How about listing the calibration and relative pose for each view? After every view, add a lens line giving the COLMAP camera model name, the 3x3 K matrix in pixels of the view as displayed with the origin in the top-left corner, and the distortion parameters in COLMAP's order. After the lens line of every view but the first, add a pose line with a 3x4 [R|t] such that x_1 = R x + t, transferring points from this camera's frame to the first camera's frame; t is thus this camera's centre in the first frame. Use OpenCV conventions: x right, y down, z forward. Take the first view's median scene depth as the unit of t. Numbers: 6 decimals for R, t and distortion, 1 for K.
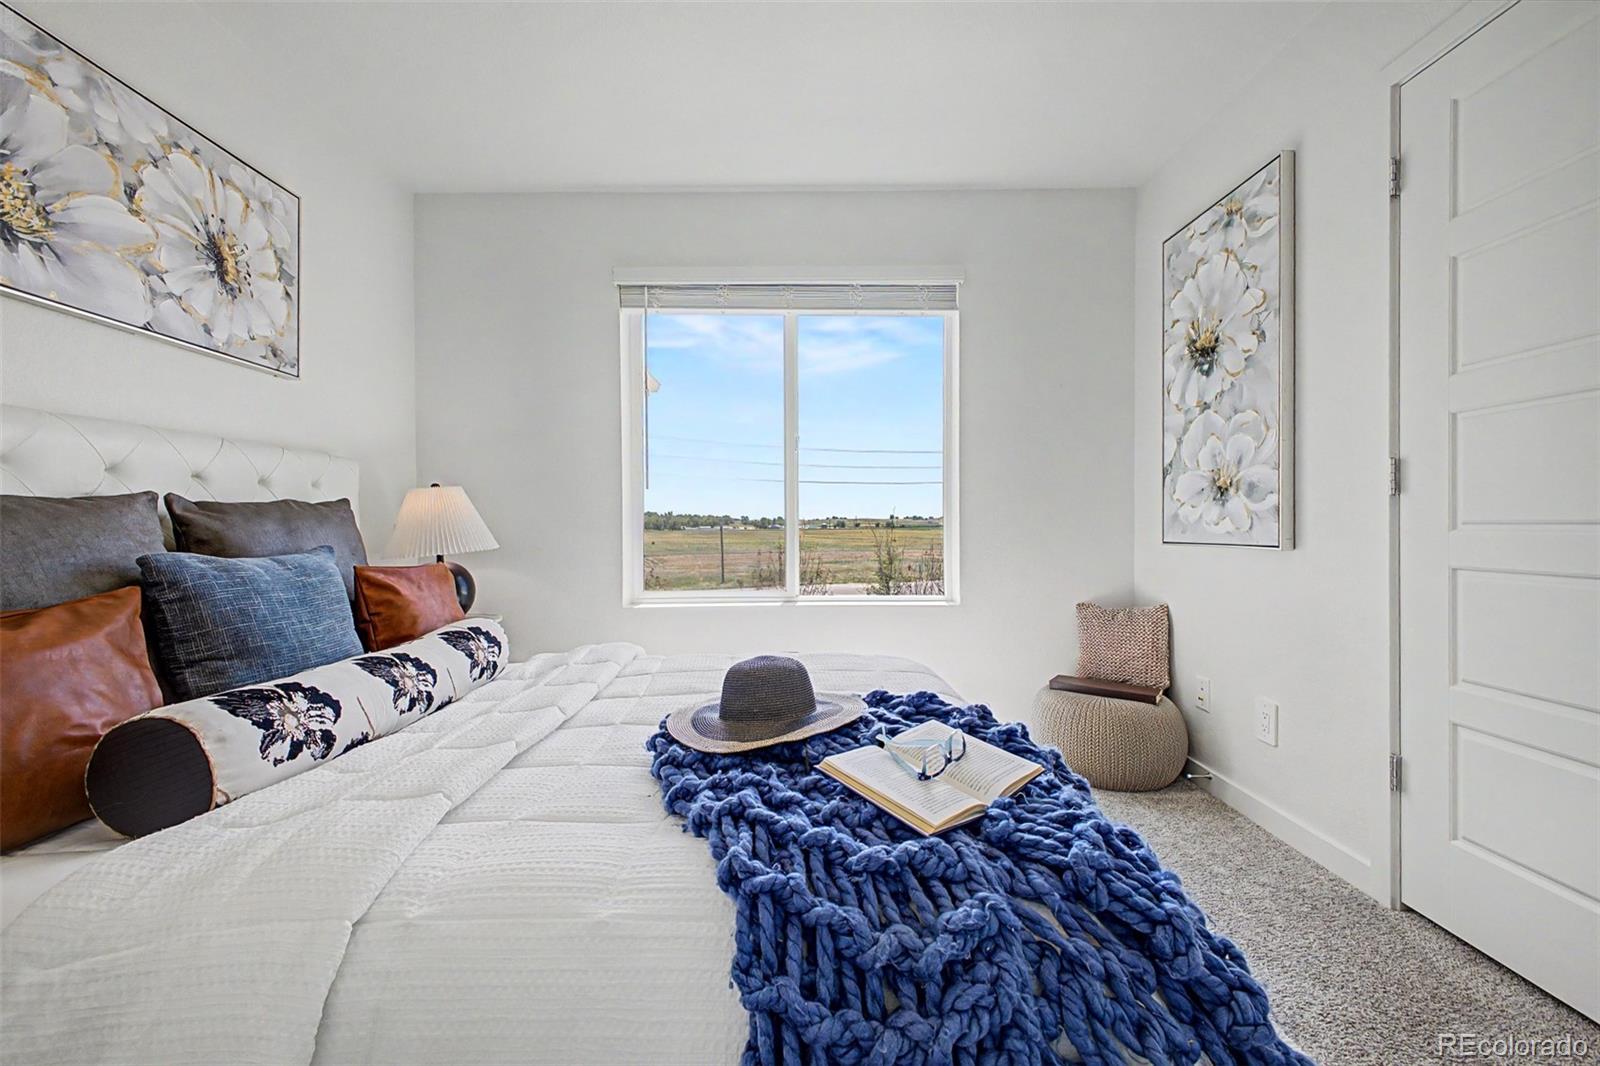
lens RADIAL K [[631.8, 0, 797.1], [0, 631.8, 528.8], [0, 0, 1]] dist [0.018290, -0.005877]
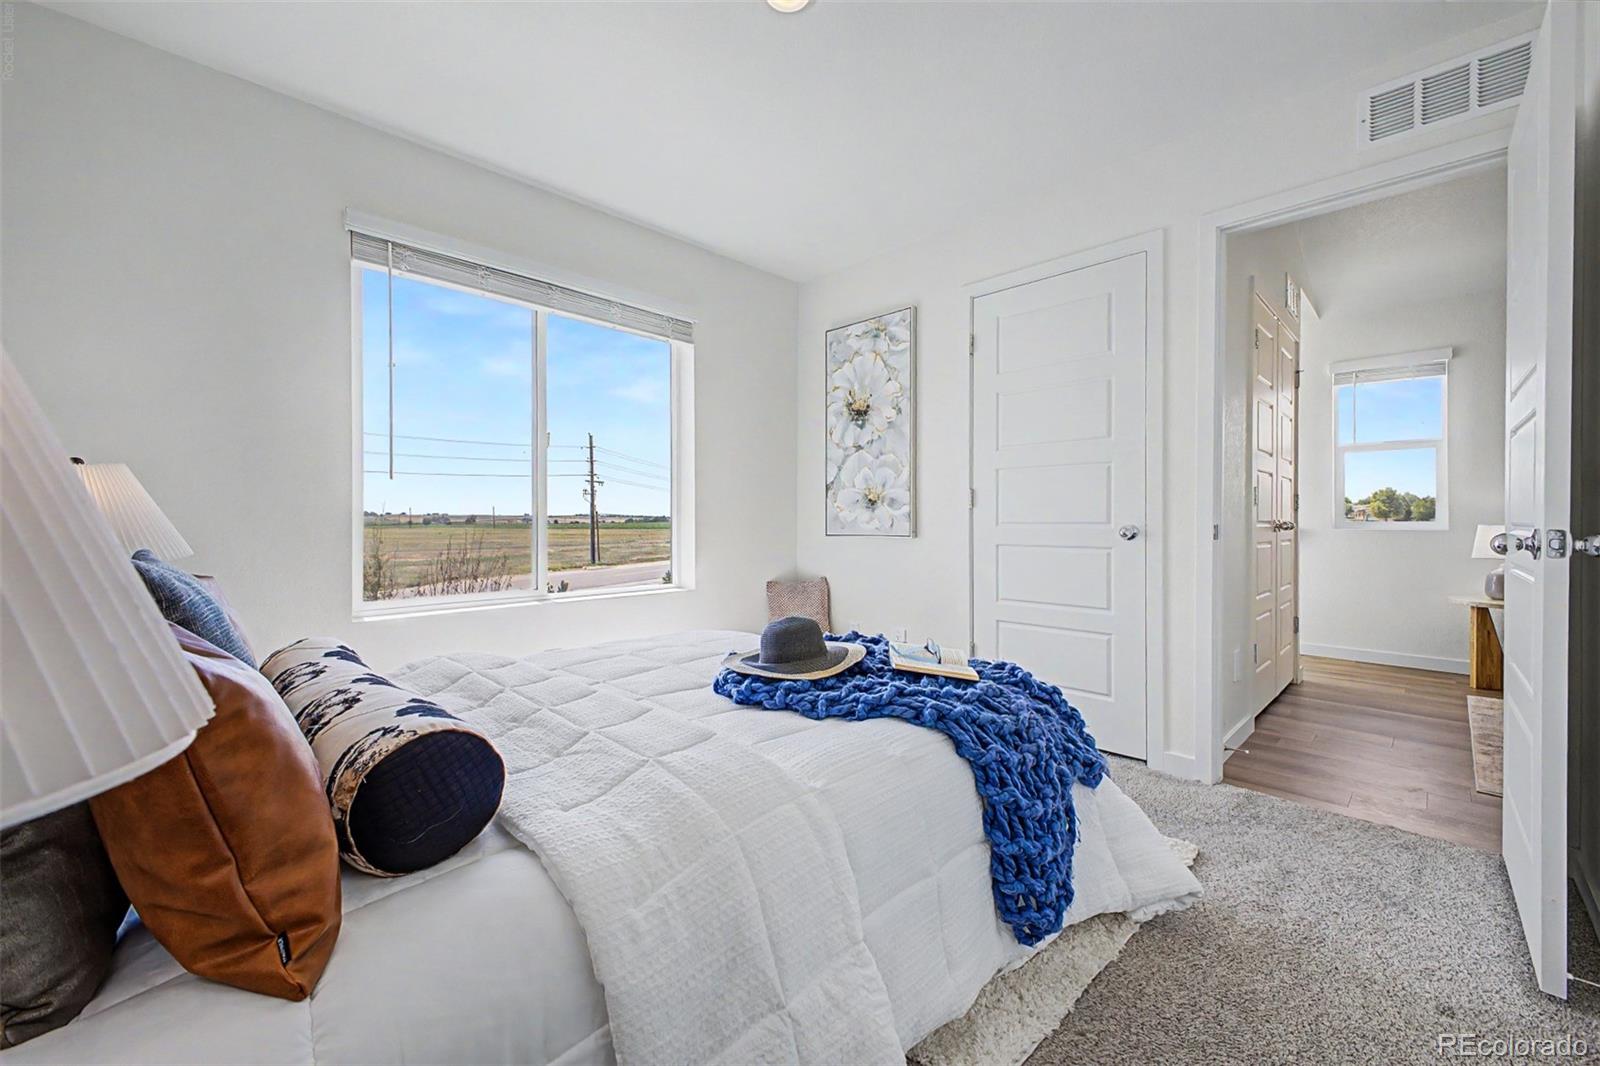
lens RADIAL K [[631.8, 0, 796.9], [0, 631.8, 532.4], [0, 0, 1]] dist [0.018290, -0.005877]
pose [[0.715598, -0.005760, 0.698488, -0.594623], [-0.001297, 0.999953, 0.009574, 0.000859], [-0.698511, -0.007757, 0.715557, -0.002887]]
